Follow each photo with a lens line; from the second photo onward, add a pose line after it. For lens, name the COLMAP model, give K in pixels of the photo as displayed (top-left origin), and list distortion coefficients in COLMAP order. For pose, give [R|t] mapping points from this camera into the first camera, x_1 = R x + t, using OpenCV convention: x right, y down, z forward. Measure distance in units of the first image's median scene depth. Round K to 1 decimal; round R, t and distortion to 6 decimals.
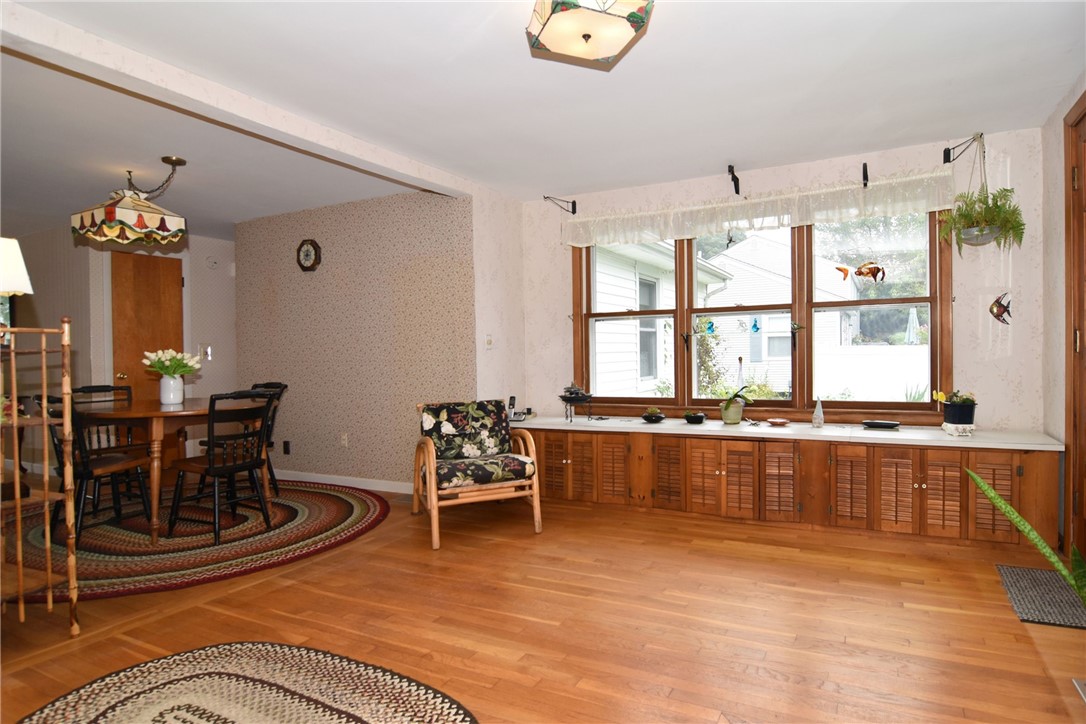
lens RADIAL K [[593.4, 0, 518.2], [0, 593.4, 341.2], [0, 0, 1]] dist [-0.004722, -0.011118]
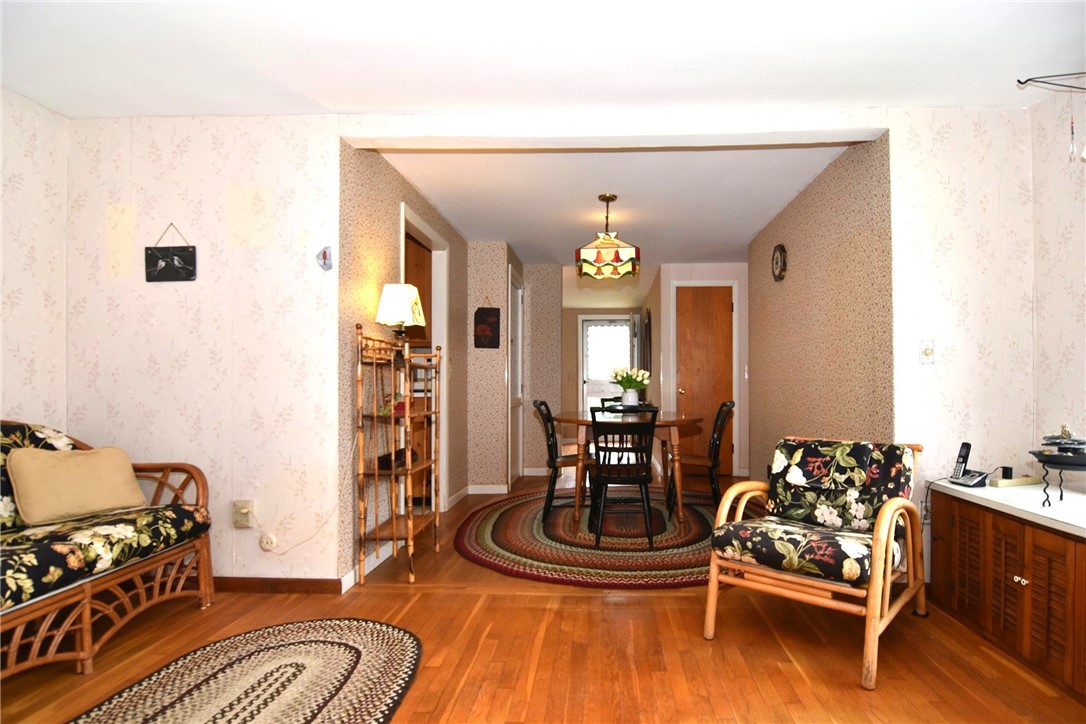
lens RADIAL K [[548.5, 0, 602.2], [0, 548.5, 366.9], [0, 0, 1]] dist [-0.013785, -0.001231]
pose [[0.501894, -0.005429, -0.864912, 0.325060], [0.007373, 0.999971, -0.001998, 0.019006], [0.864898, -0.005375, 0.501919, 0.487656]]
